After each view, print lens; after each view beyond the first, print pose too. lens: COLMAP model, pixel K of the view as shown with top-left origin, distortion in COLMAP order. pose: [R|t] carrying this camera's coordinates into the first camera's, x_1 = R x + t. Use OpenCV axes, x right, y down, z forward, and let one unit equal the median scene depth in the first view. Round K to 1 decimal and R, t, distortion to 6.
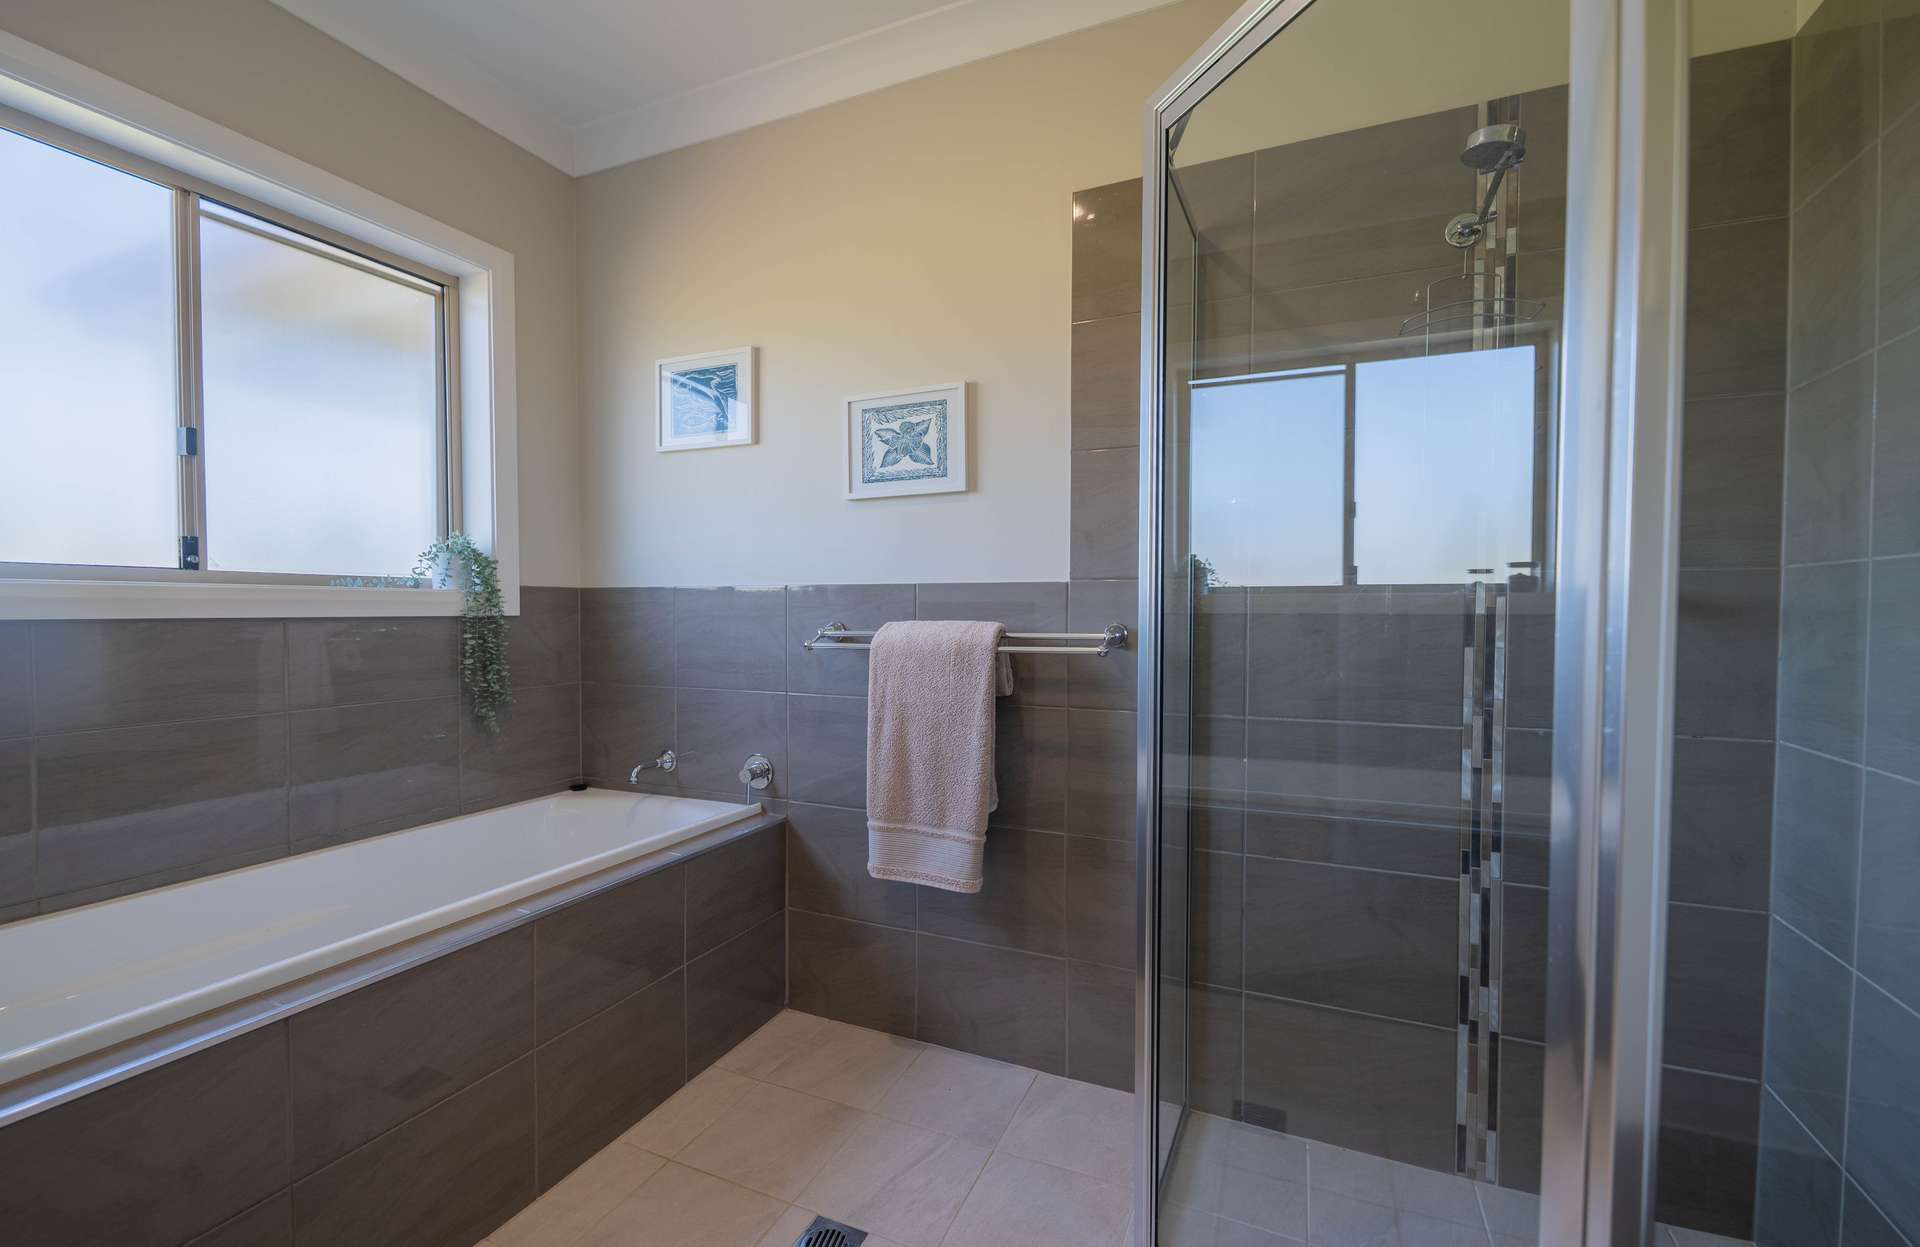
lens RADIAL K [[807.5, 0, 963.5], [0, 807.5, 634.1], [0, 0, 1]] dist [0.002463, -0.000158]
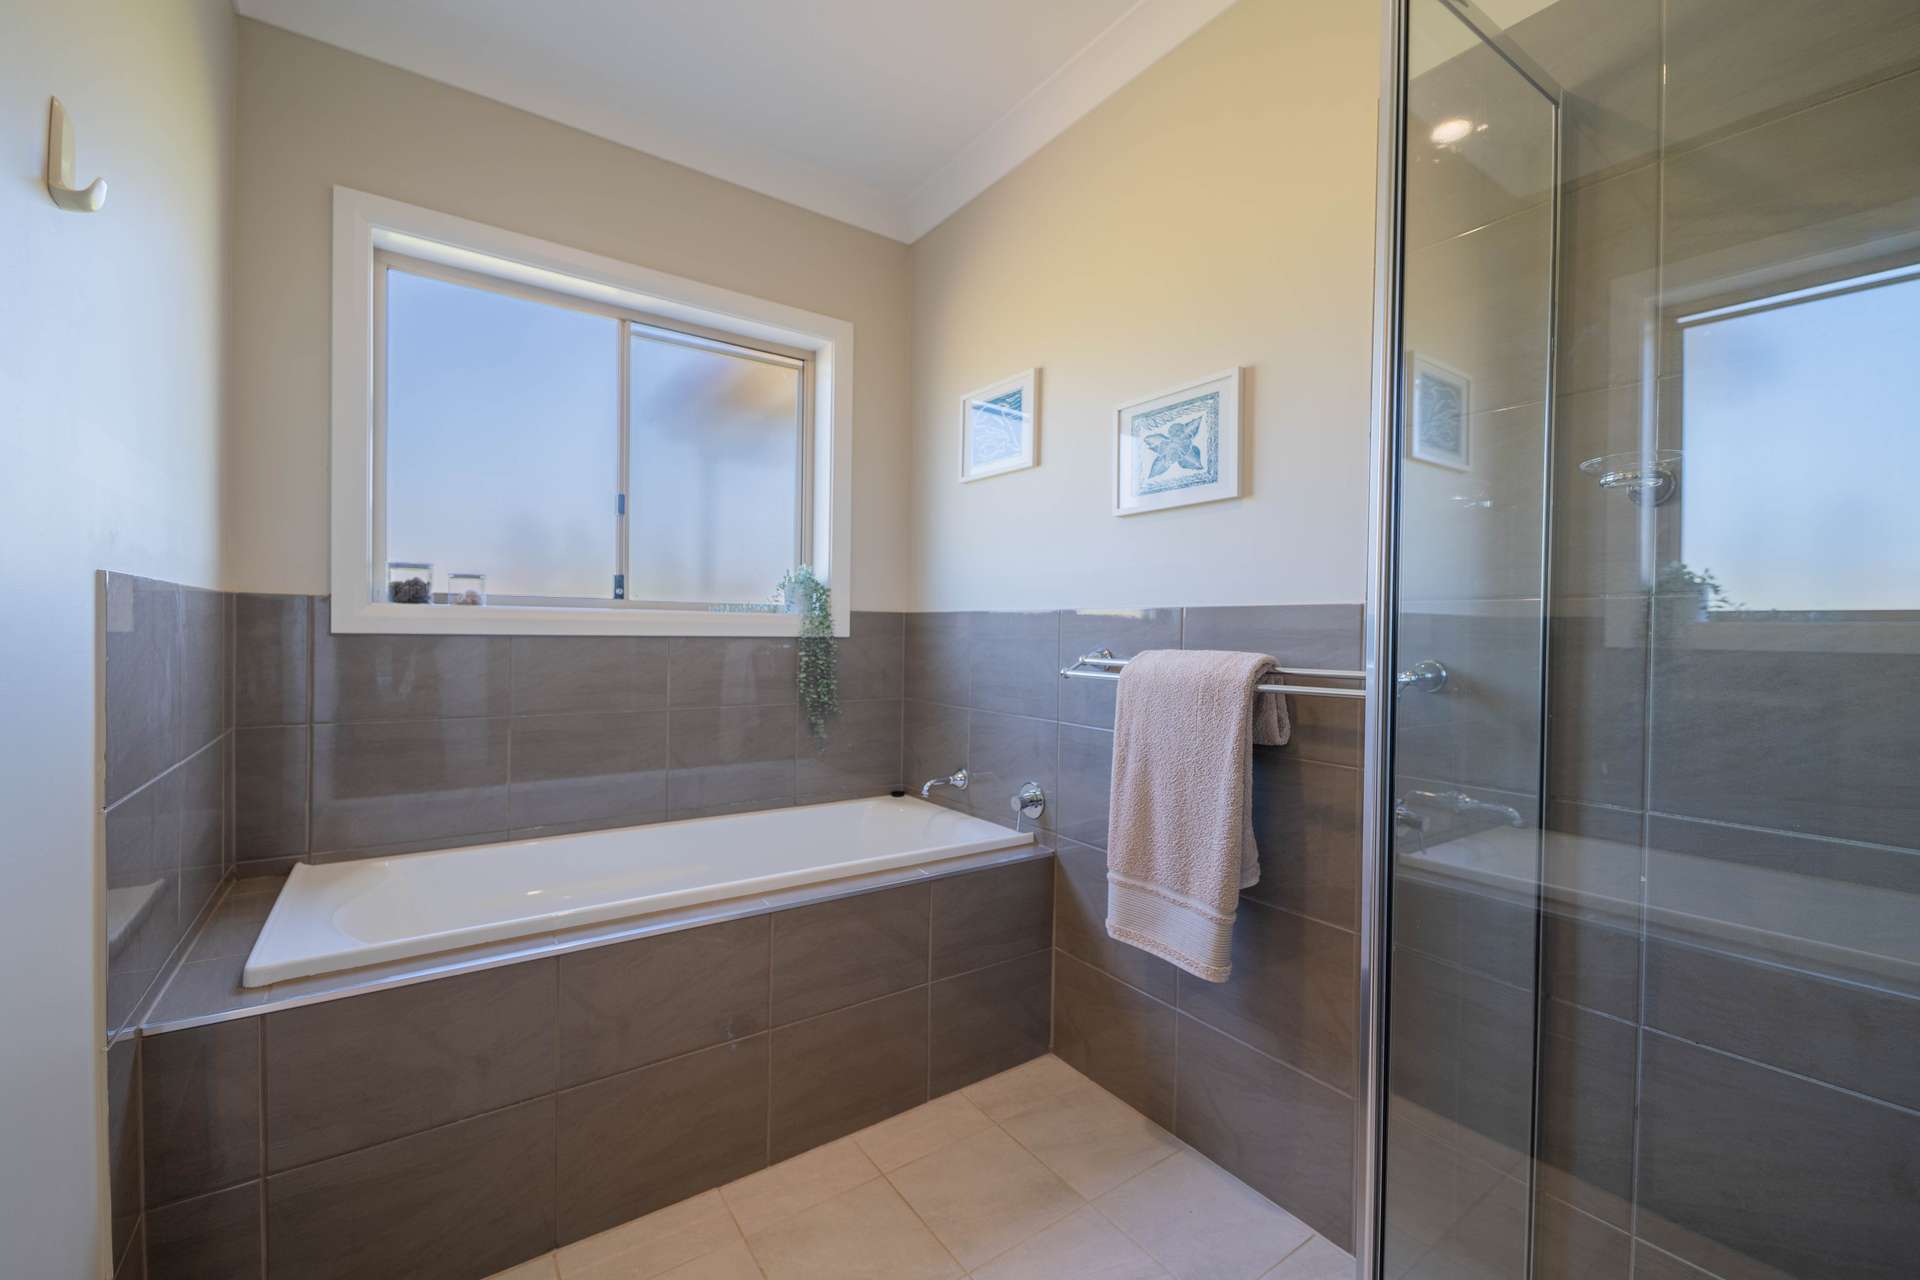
lens RADIAL K [[784.6, 0, 960.0], [0, 784.6, 640.0], [0, 0, 1]] dist [0.001122, -0.000085]
pose [[0.854051, 0.017158, -0.519907, 0.174491], [-0.029231, 0.999460, -0.015033, -0.007099], [0.519368, 0.028036, 0.854091, 0.150638]]
